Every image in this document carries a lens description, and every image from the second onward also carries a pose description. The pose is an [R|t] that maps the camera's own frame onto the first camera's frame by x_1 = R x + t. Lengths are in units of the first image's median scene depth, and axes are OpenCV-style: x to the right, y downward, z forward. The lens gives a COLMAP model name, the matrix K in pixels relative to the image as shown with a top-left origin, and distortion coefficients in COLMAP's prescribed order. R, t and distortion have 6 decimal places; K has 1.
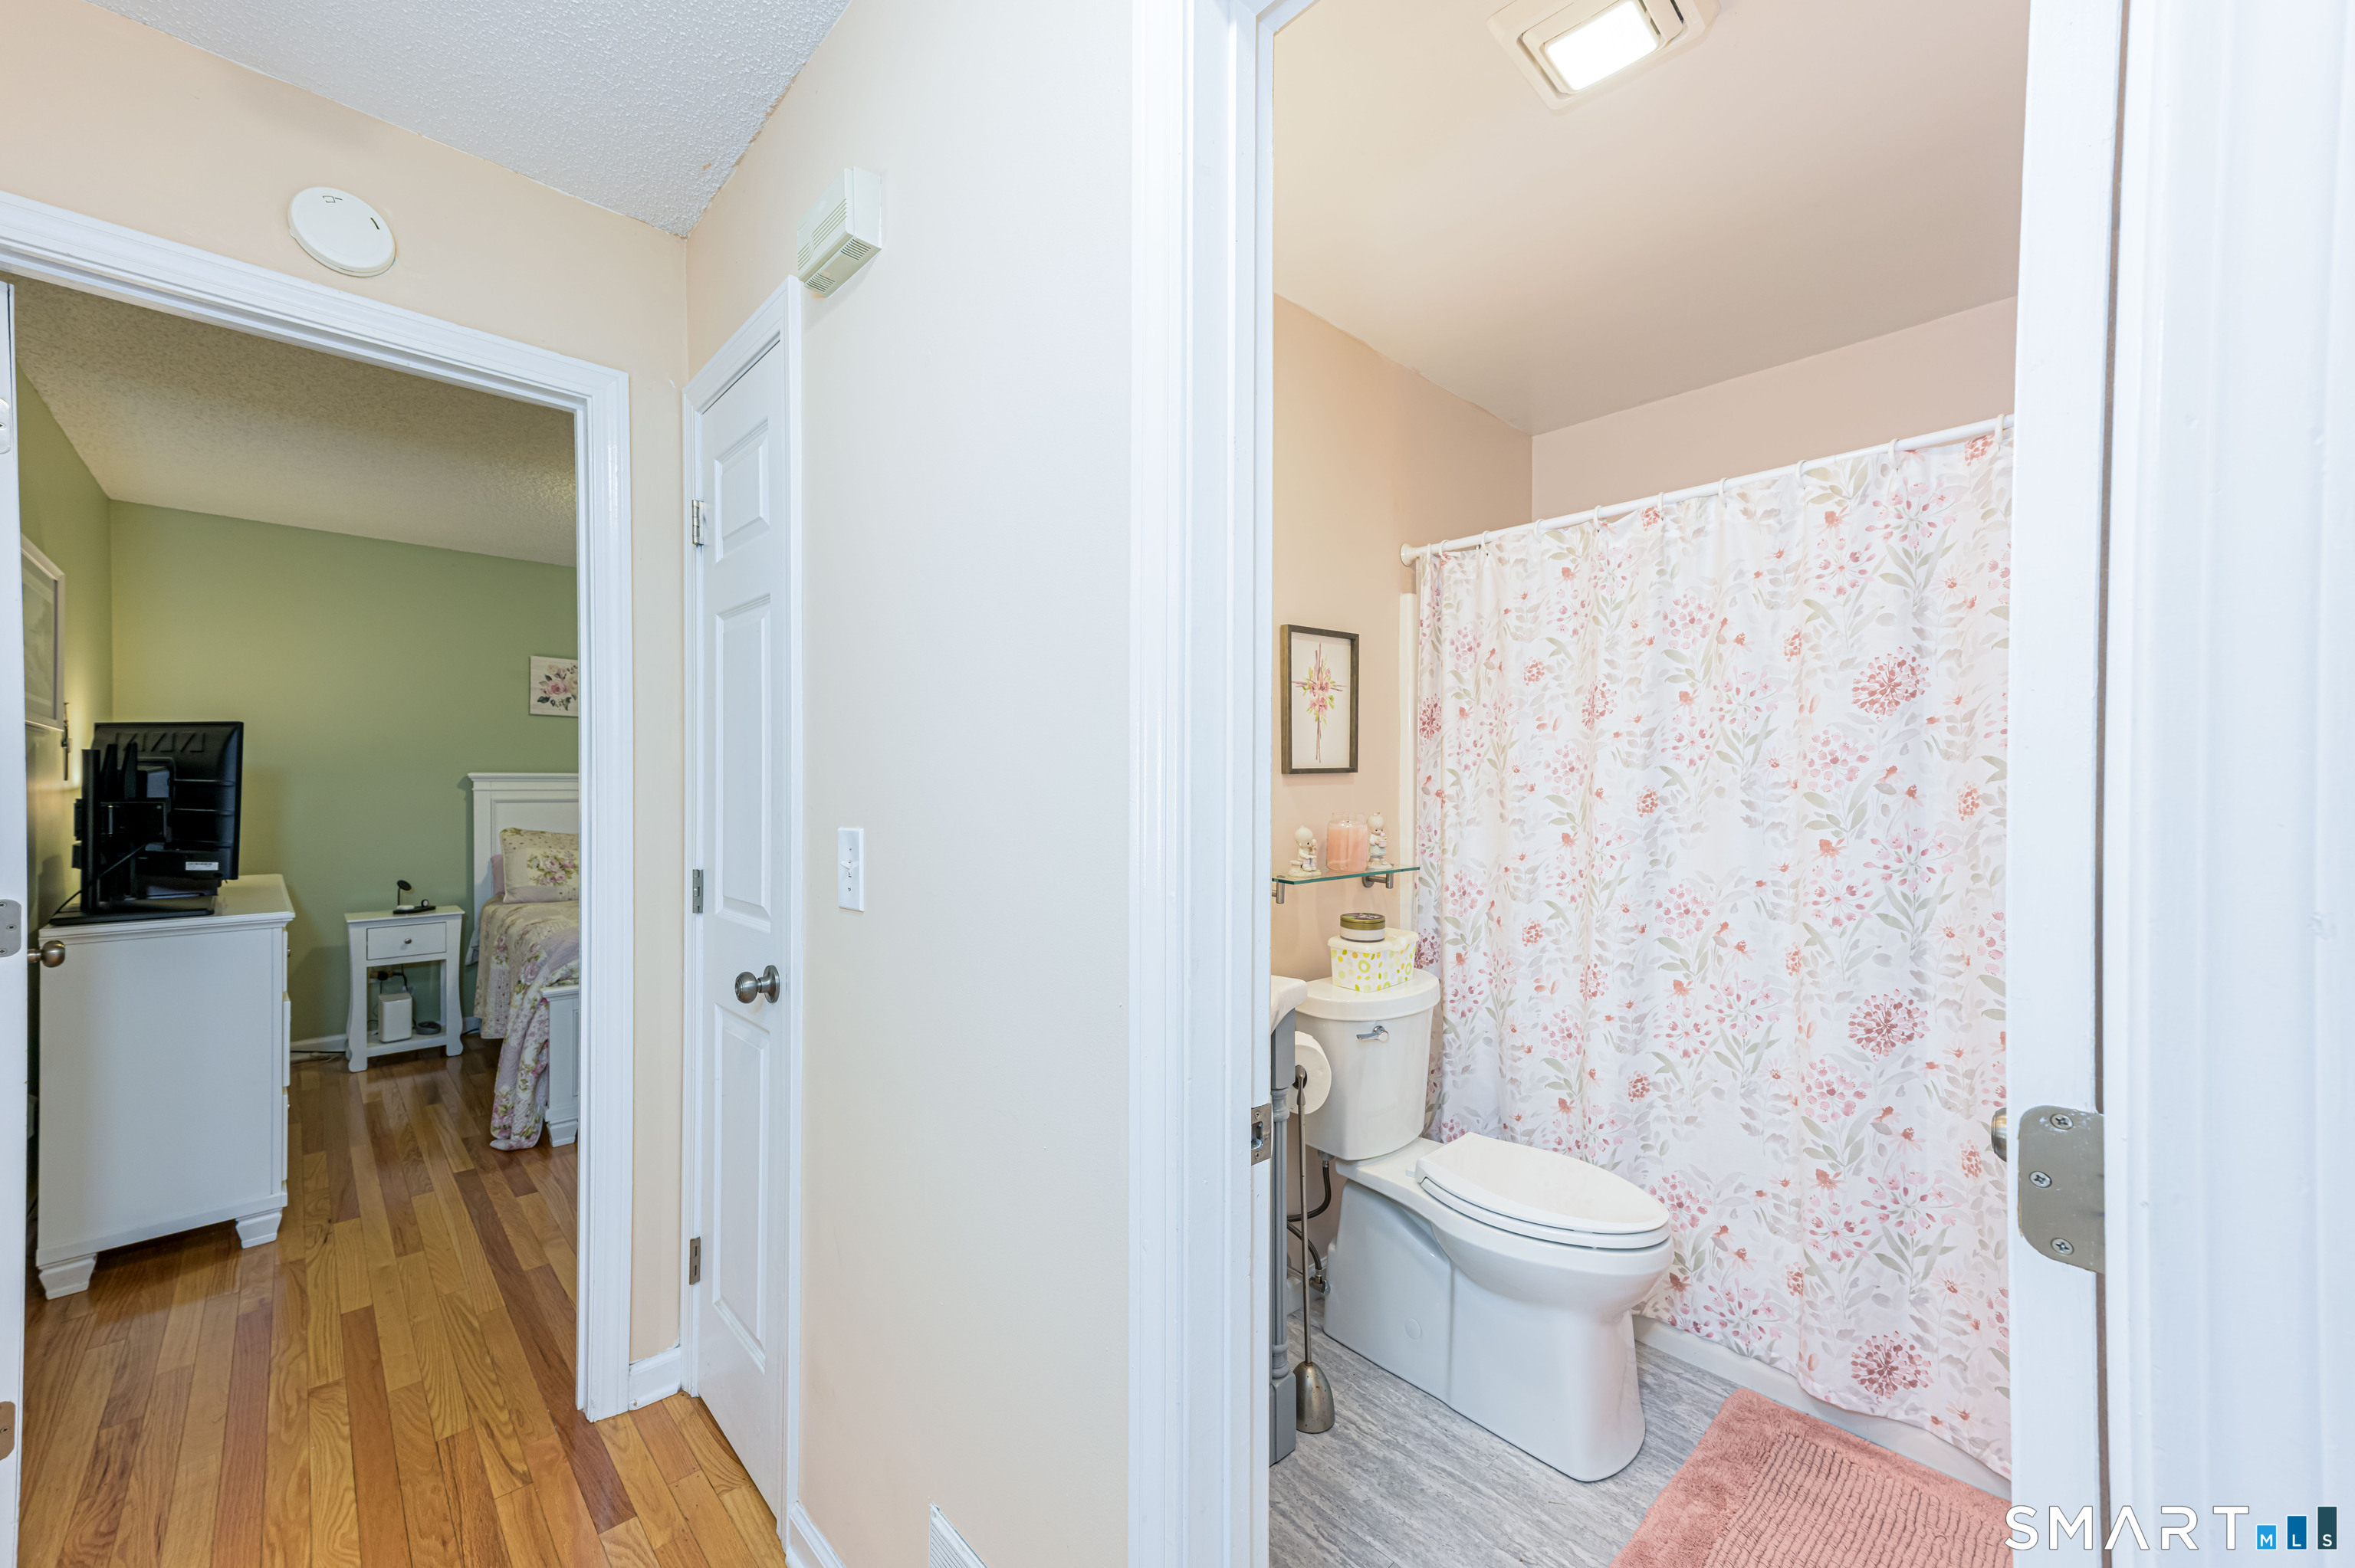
lens RADIAL K [[900.9, 0, 1163.1], [0, 900.9, 789.2], [0, 0, 1]] dist [0.020054, -0.000074]
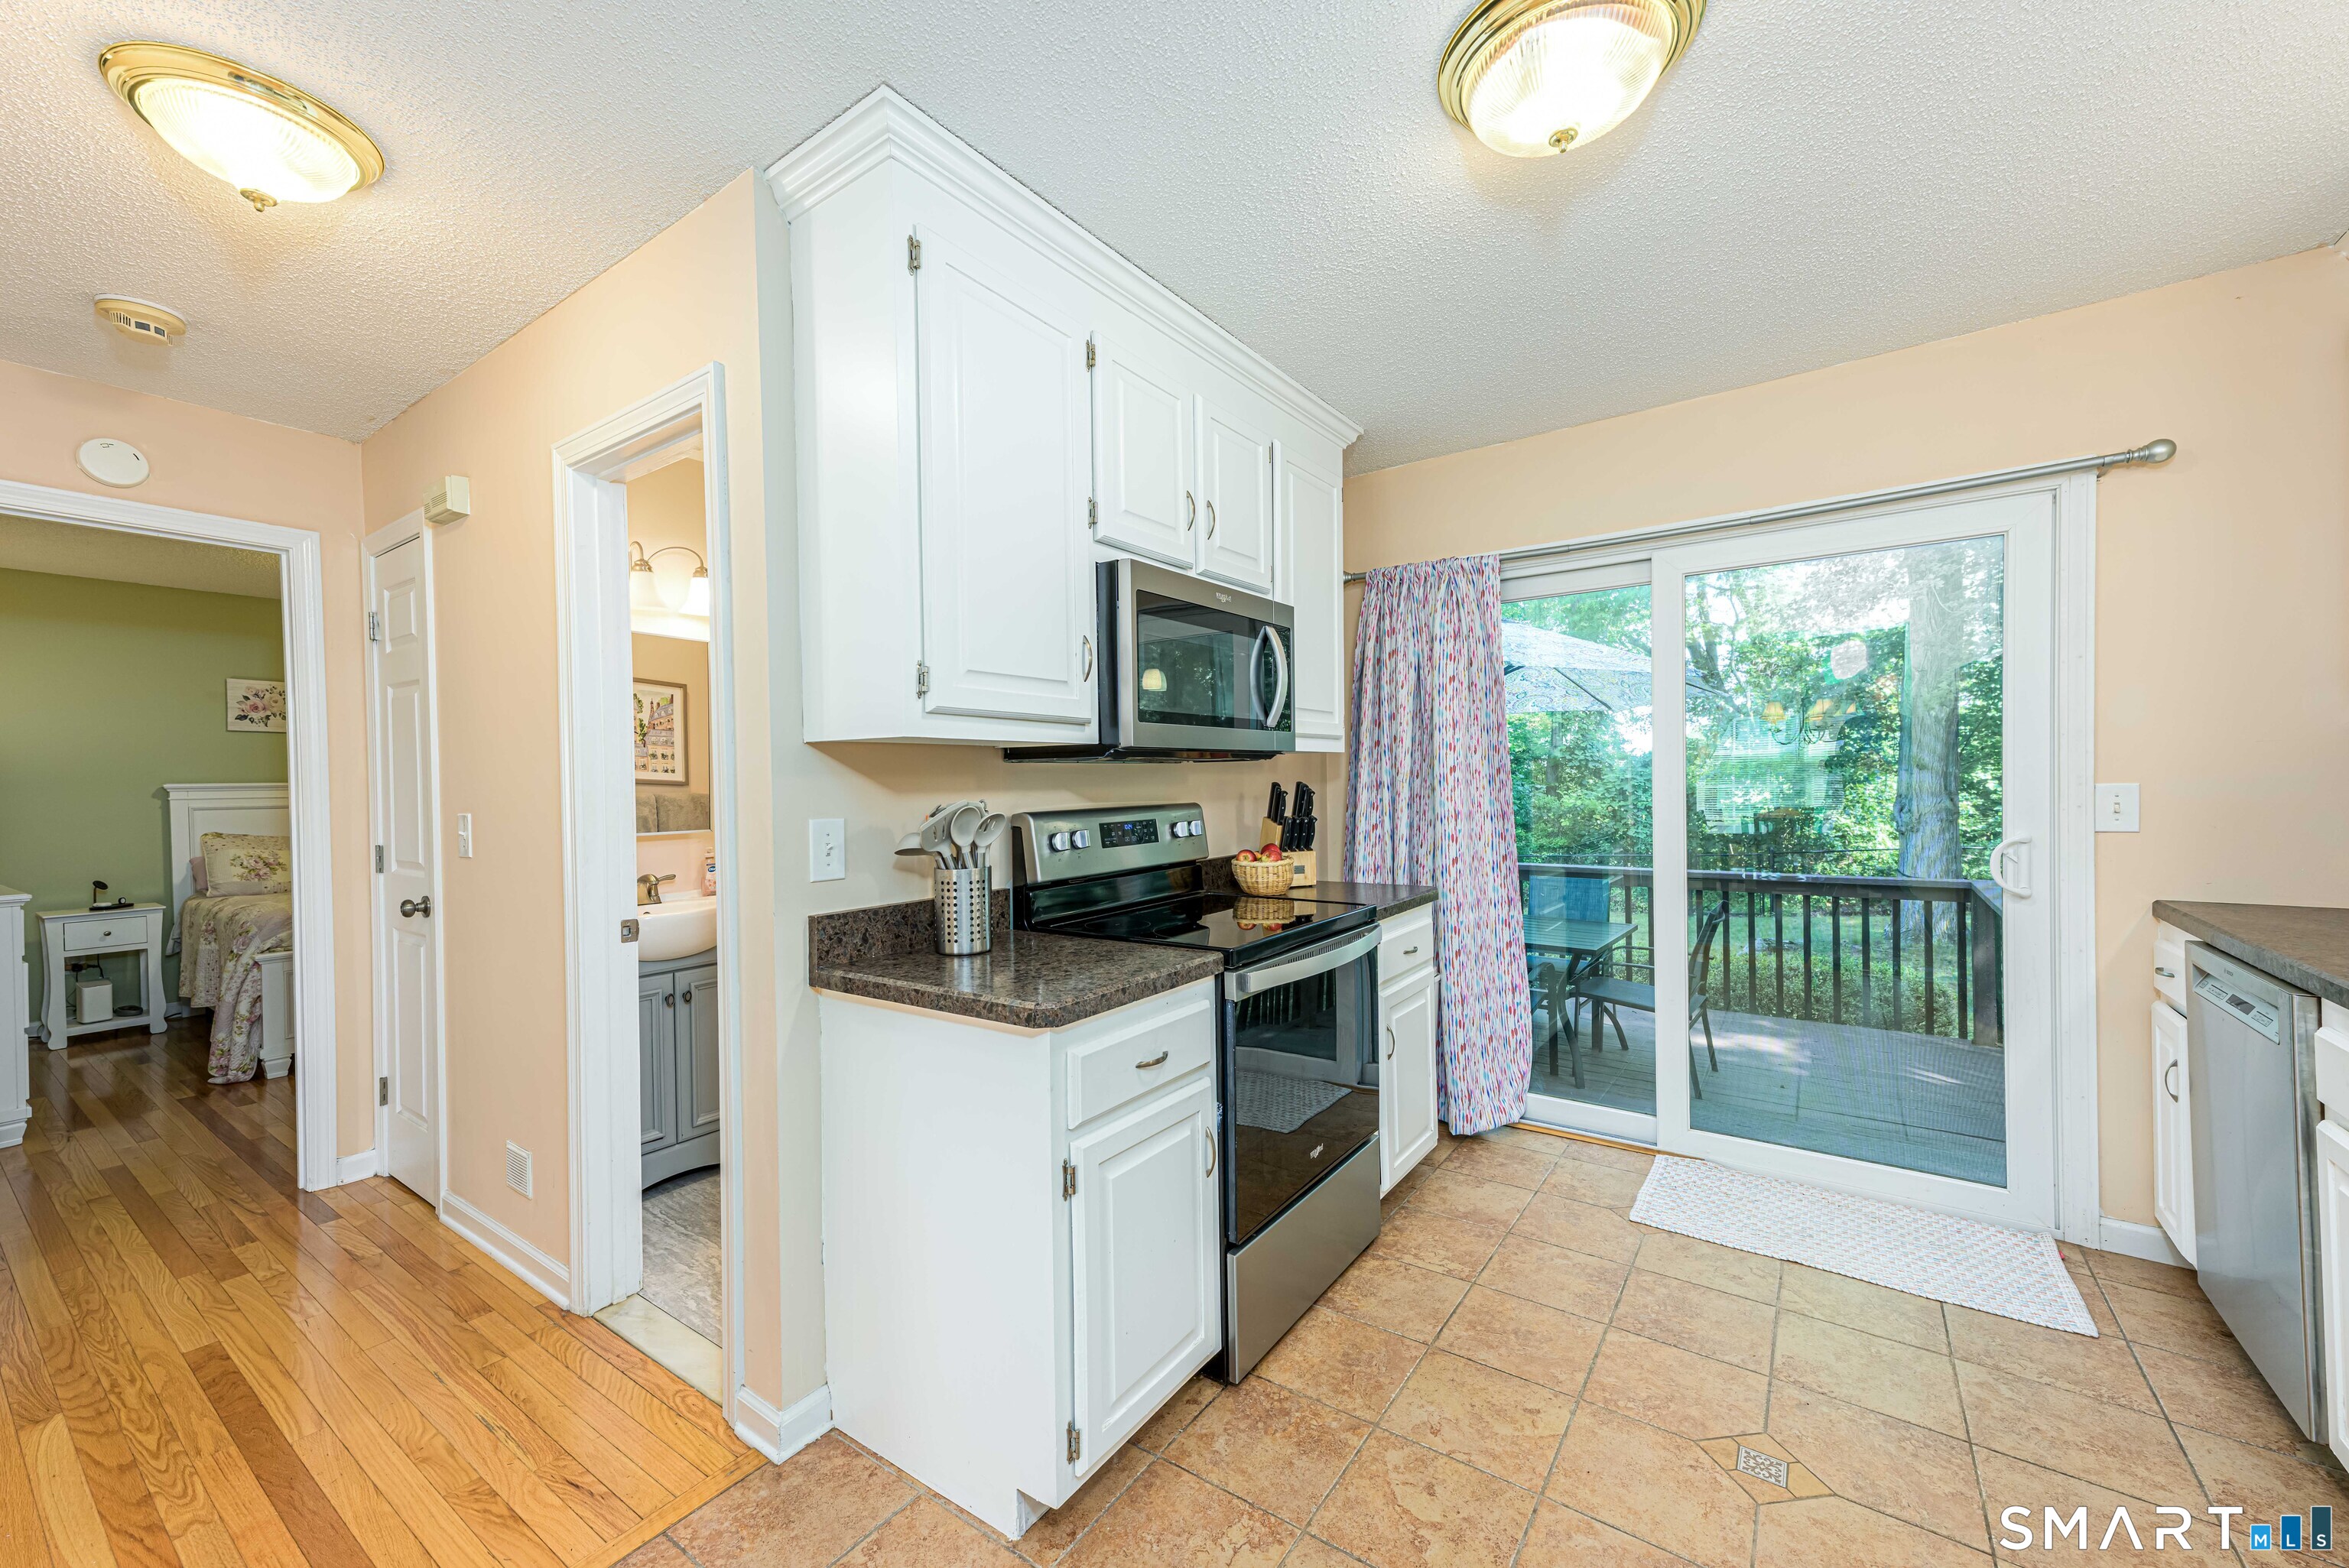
lens RADIAL K [[922.0, 0, 1166.9], [0, 922.0, 795.2], [0, 0, 1]] dist [0.022236, -0.000009]
pose [[0.982028, -0.017921, 0.187883, 0.318436], [0.015992, 0.999803, 0.011778, 0.002492], [-0.188057, -0.008562, 0.982121, -0.517601]]
